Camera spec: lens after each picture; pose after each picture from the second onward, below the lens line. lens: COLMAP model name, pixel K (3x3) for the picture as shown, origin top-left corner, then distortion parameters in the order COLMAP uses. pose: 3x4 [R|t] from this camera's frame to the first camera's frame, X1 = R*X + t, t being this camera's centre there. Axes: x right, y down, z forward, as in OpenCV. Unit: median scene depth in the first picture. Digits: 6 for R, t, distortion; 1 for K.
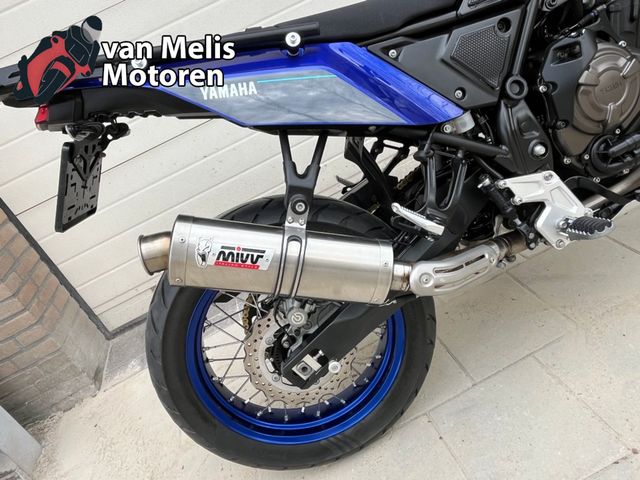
lens RADIAL K [[460.9, 0, 313.4], [0, 460.9, 238.5], [0, 0, 1]] dist [0.002338, -0.003502]
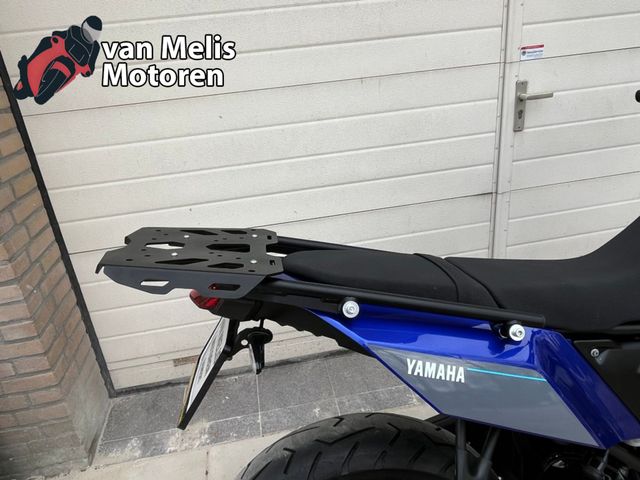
lens RADIAL K [[460.9, 0, 313.4], [0, 460.9, 238.5], [0, 0, 1]] dist [0.002338, -0.003502]
pose [[0.947334, 0.319108, 0.026997, -0.420855], [-0.317140, 0.946516, -0.059404, -0.356580], [-0.044509, 0.047714, 0.997869, 0.093767]]
